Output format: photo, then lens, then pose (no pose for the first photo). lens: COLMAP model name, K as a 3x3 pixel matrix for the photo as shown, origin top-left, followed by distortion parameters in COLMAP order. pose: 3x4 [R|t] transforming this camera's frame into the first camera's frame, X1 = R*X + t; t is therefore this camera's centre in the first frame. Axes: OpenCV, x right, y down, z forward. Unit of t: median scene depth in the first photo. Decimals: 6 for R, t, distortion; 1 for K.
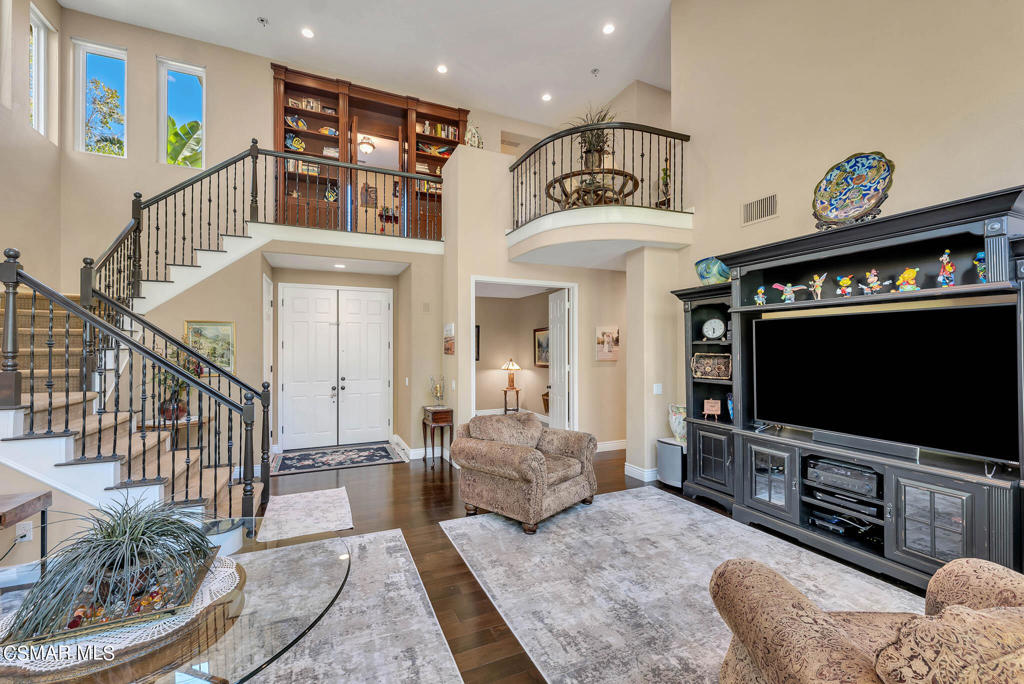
lens RADIAL K [[424.8, 0, 513.7], [0, 424.8, 347.8], [0, 0, 1]] dist [0.000827, -0.000163]
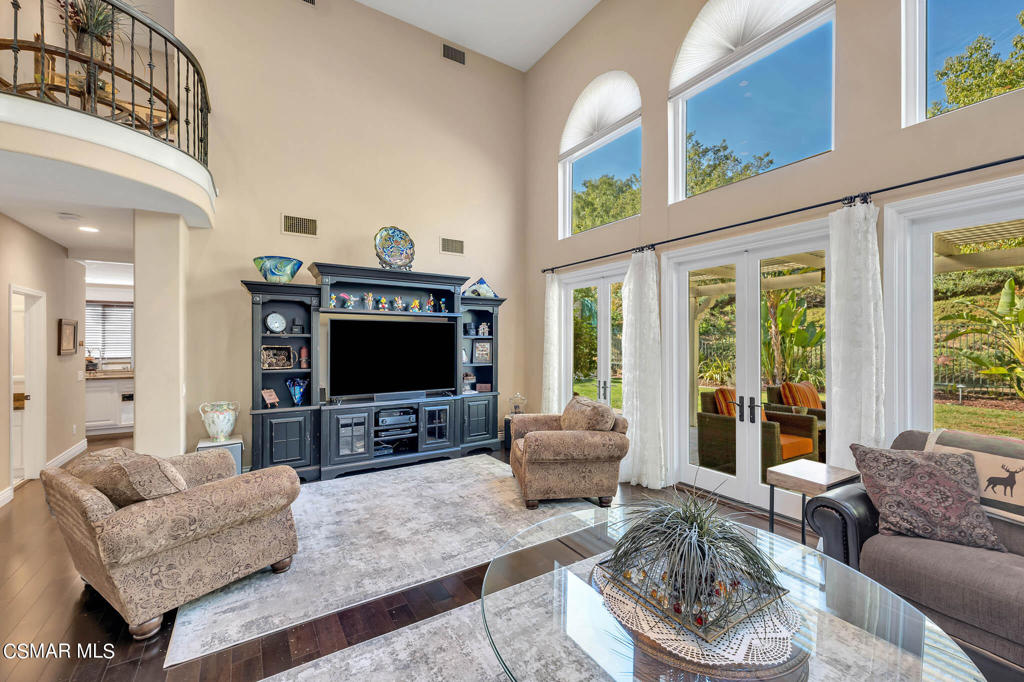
lens RADIAL K [[417.8, 0, 512.0], [0, 417.8, 341.0], [0, 0, 1]] dist [0.001487, 0.000035]
pose [[-0.150140, 0.000996, 0.988664, -0.644908], [-0.003020, 0.999994, -0.001466, 0.001560], [-0.988660, -0.003205, -0.150136, 0.550909]]
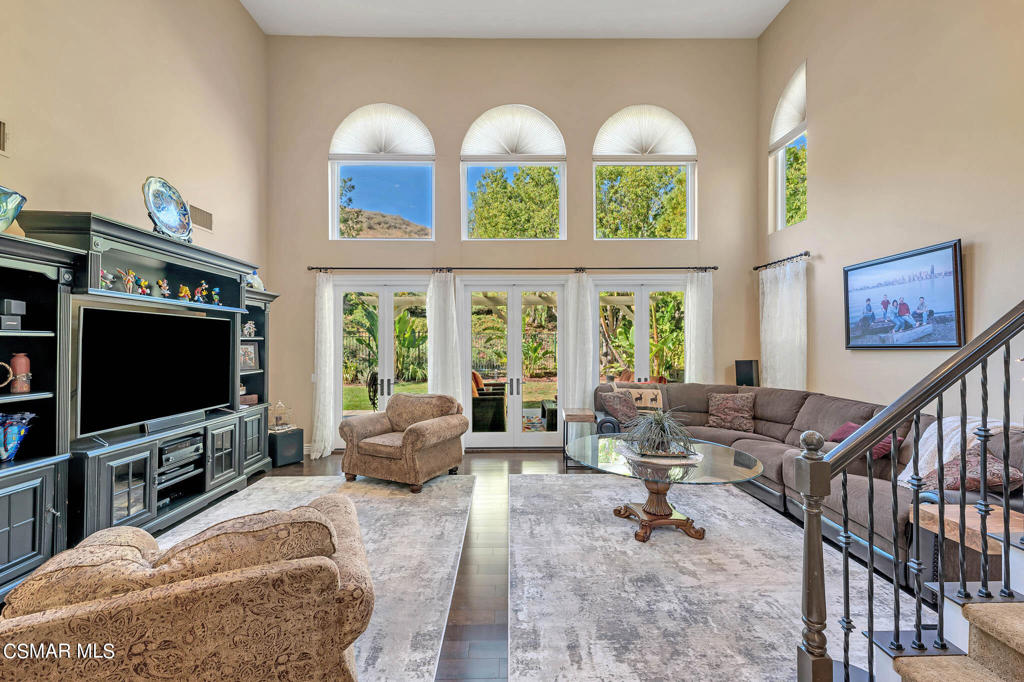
lens RADIAL K [[417.8, 0, 512.0], [0, 417.8, 341.0], [0, 0, 1]] dist [0.001487, 0.000035]
pose [[-0.919991, 0.005572, 0.391900, -0.379685], [0.002356, 0.999959, -0.008687, 0.005214], [-0.391932, -0.007069, -0.919967, 1.185465]]
